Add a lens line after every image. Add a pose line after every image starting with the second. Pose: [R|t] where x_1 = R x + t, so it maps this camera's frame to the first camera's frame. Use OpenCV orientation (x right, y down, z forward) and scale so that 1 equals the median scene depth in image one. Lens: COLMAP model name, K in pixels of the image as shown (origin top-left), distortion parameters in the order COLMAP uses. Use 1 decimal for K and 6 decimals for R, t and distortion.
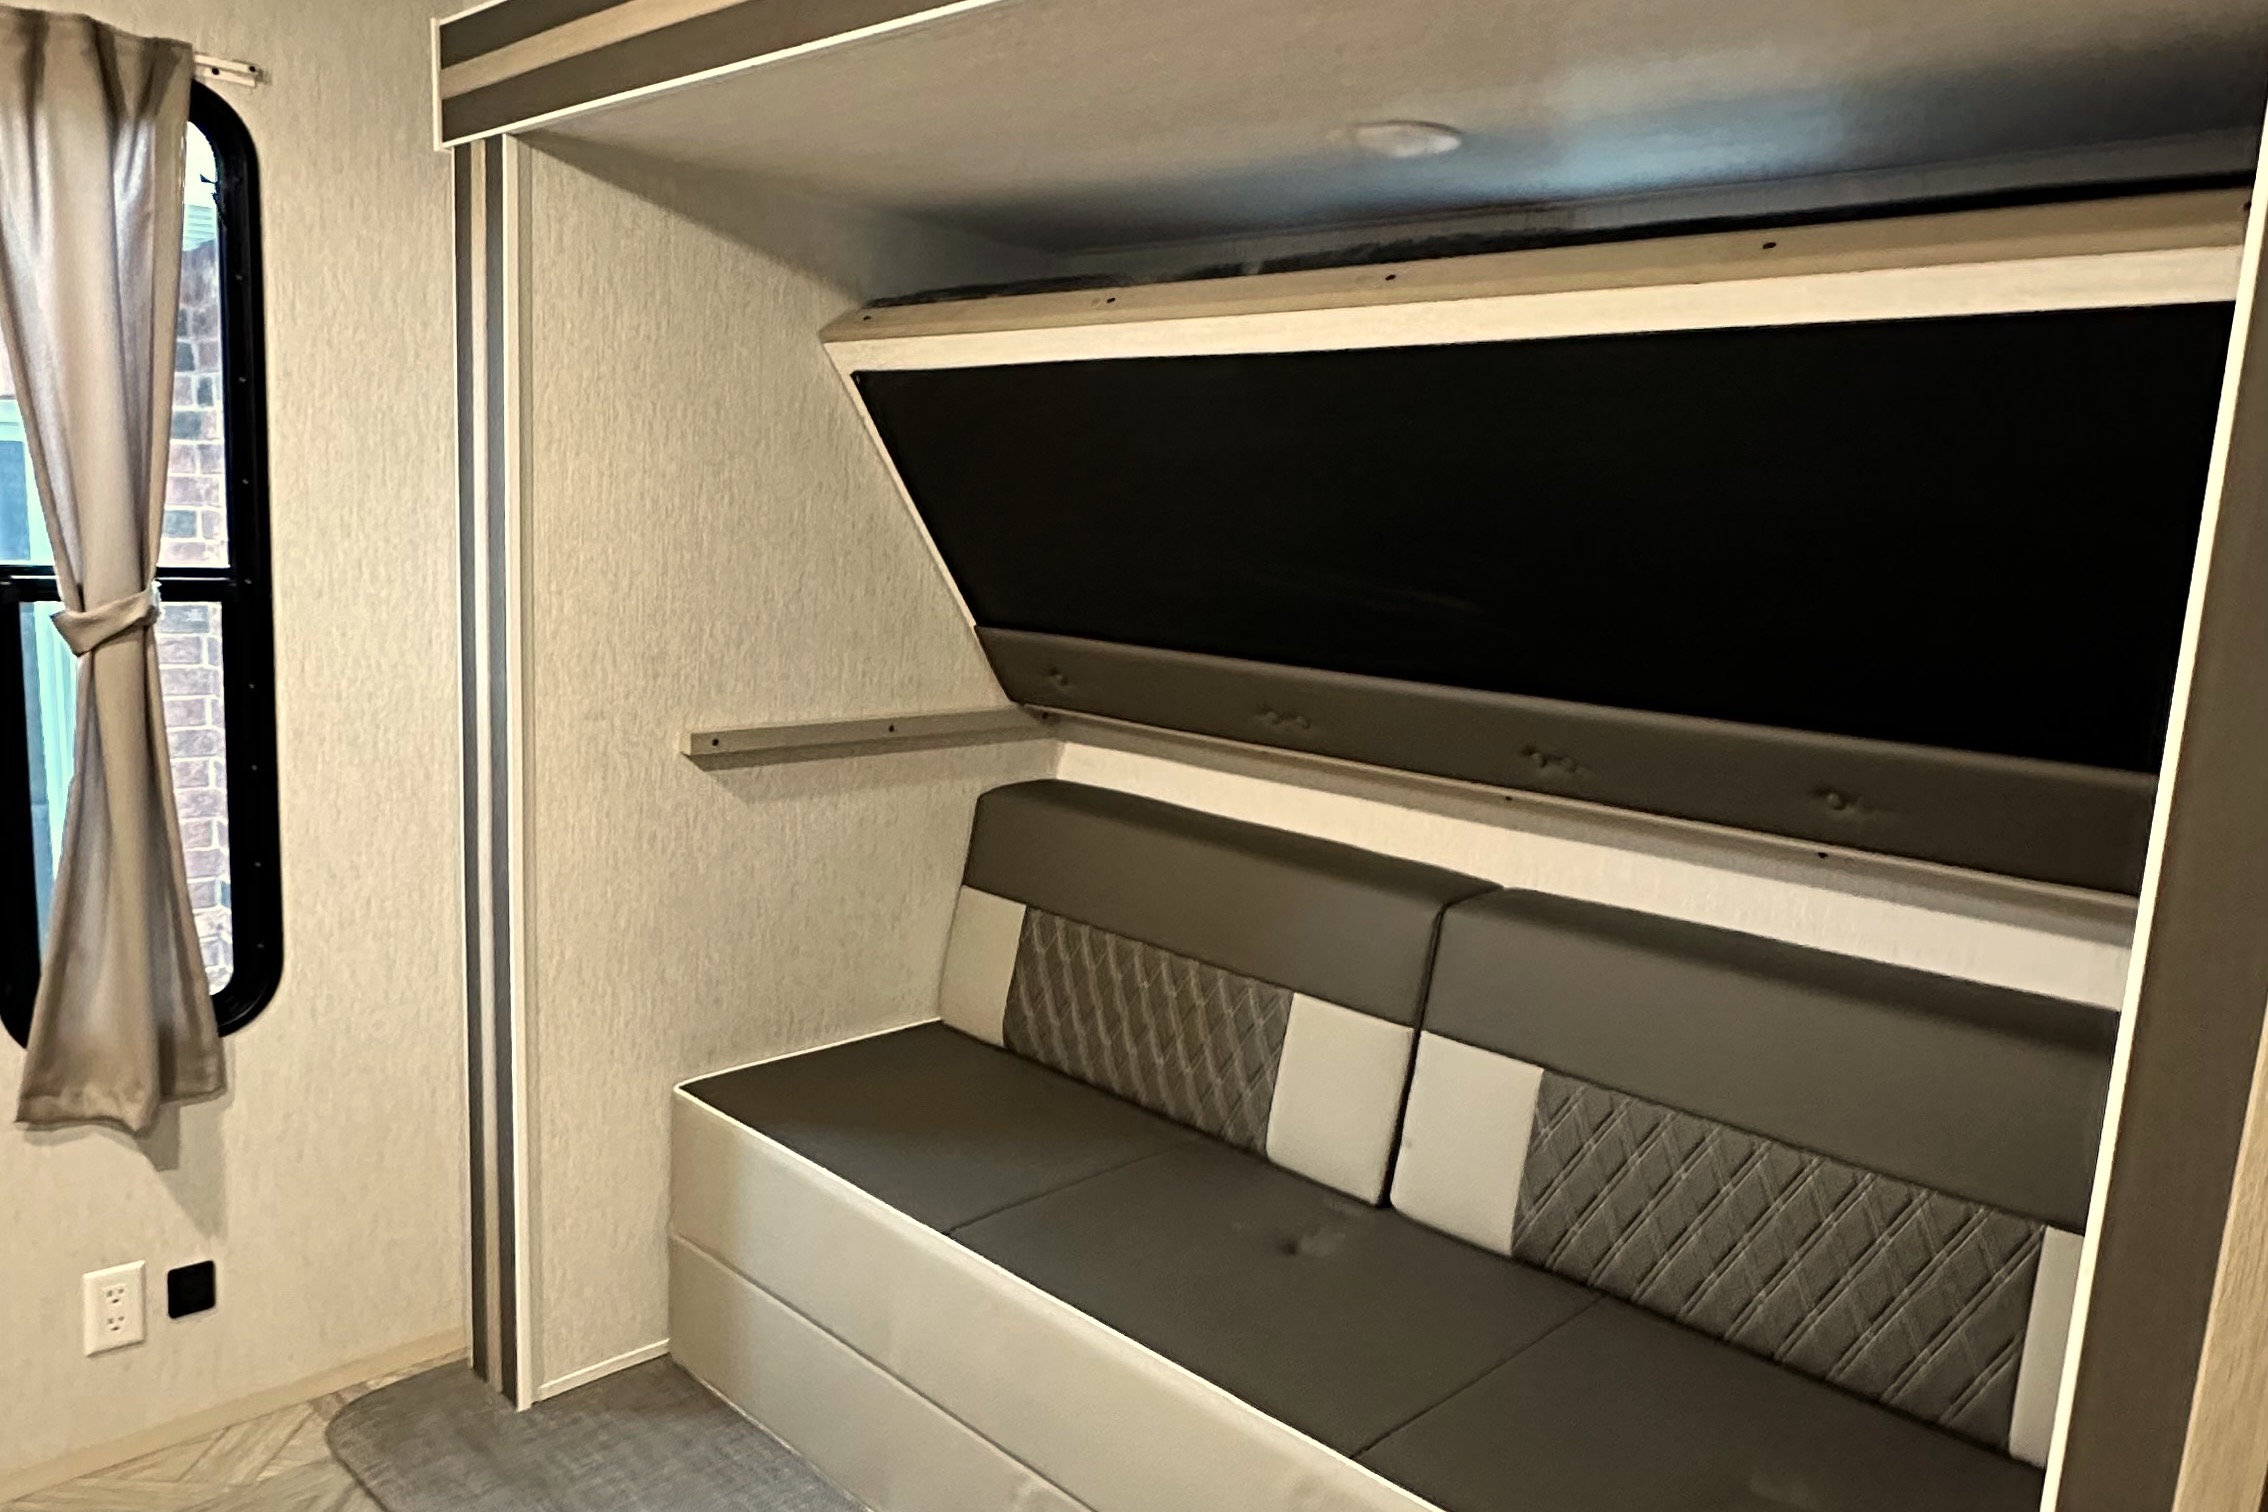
lens RADIAL K [[1583.7, 0, 1138.2], [0, 1583.7, 758.6], [0, 0, 1]] dist [-0.003043, -0.005883]
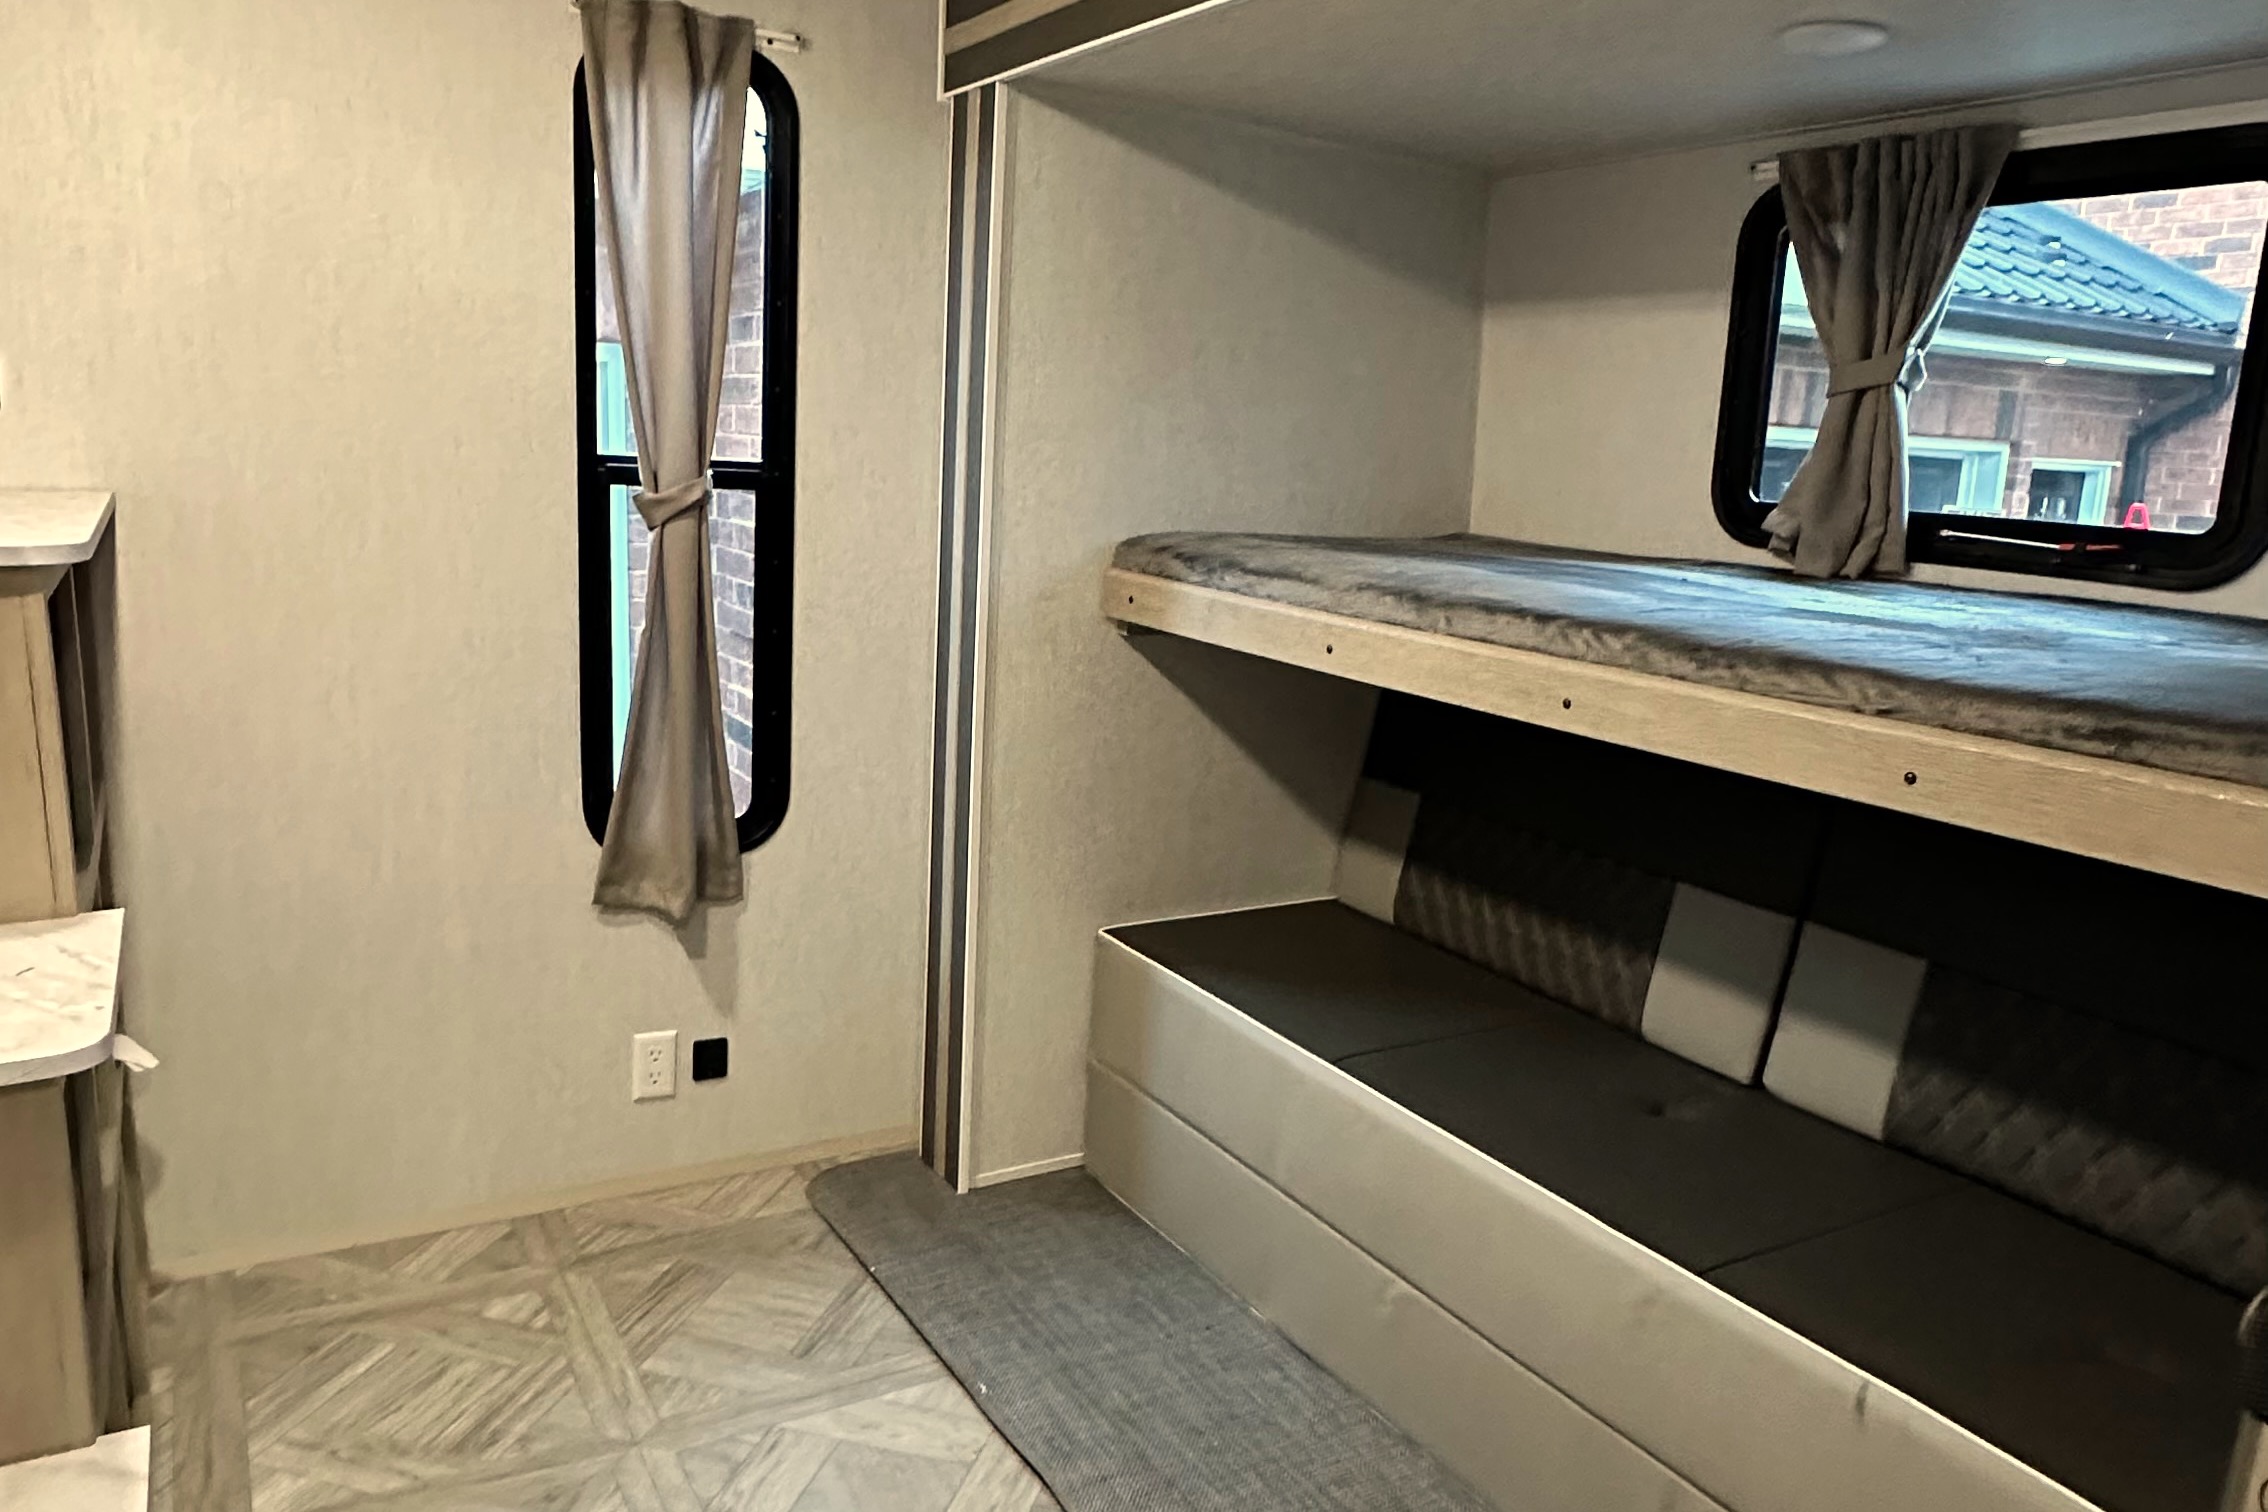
lens RADIAL K [[1583.7, 0, 1138.5], [0, 1583.7, 758.4], [0, 0, 1]] dist [-0.003043, -0.005883]
pose [[0.966176, 0.053285, -0.252317, 0.014668], [-0.046043, 0.998343, 0.034522, 0.048842], [0.253738, -0.021737, 0.967029, -0.092835]]
